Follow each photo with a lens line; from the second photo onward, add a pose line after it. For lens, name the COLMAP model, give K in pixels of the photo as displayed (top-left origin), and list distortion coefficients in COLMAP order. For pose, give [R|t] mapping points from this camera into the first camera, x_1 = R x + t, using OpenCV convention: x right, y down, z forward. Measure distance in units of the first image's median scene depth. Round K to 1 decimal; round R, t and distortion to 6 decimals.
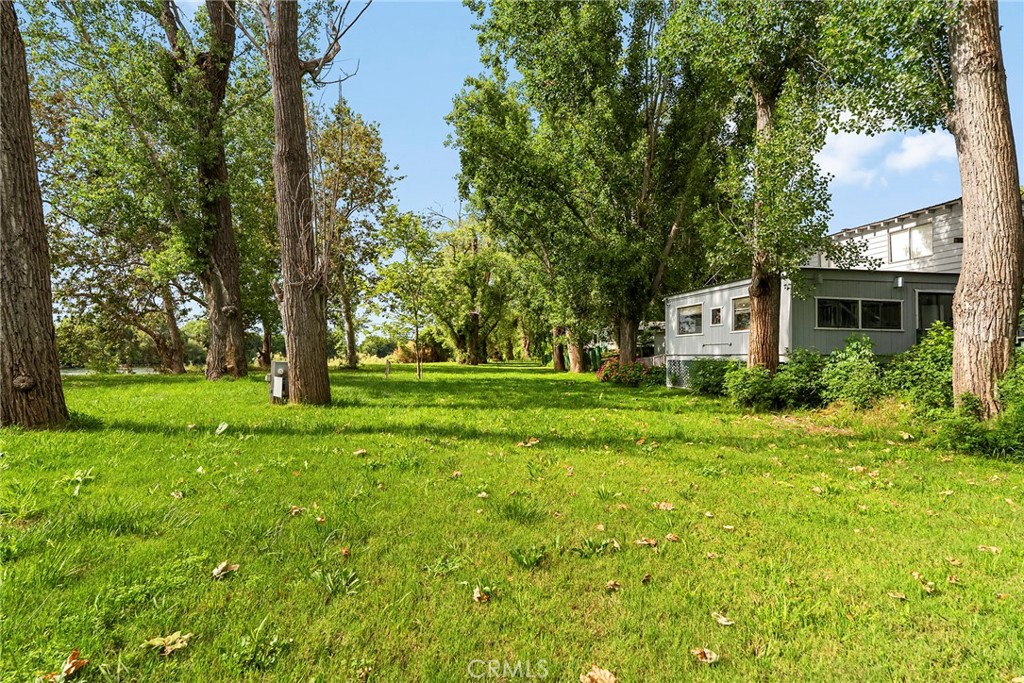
lens RADIAL K [[547.7, 0, 511.7], [0, 547.7, 341.0], [0, 0, 1]] dist [0.000840, 0.000058]
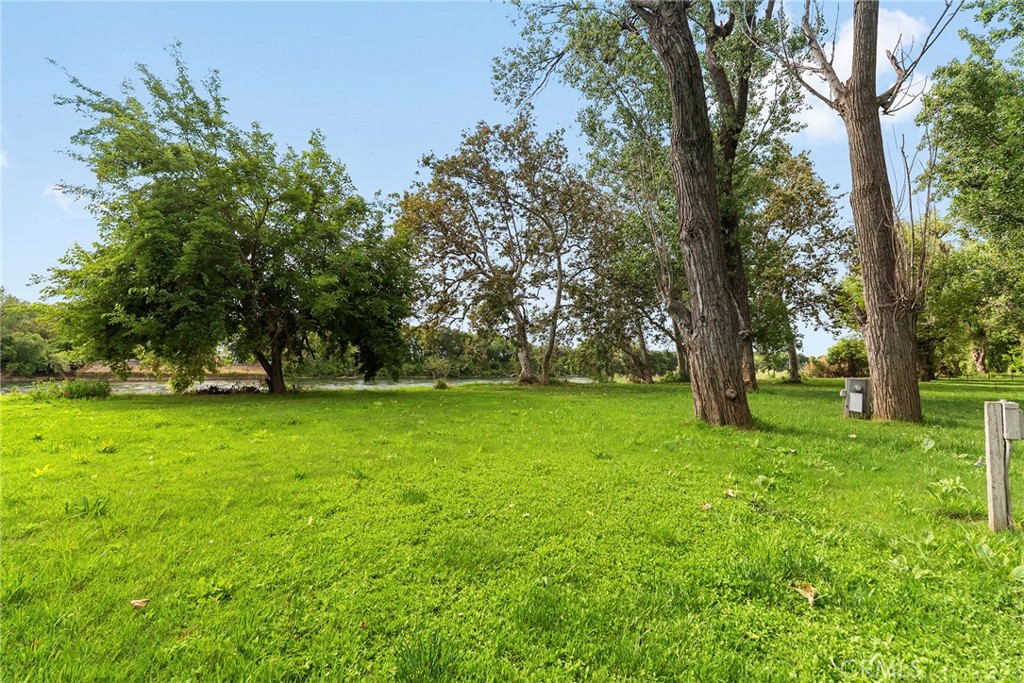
lens RADIAL K [[459.6, 0, 516.0], [0, 459.6, 342.5], [0, 0, 1]] dist [-0.007854, 0.000134]
pose [[0.722547, -0.035208, -0.690425, -0.284846], [0.012998, 0.999218, -0.037352, -0.009077], [0.691200, 0.018014, 0.722439, -0.115117]]
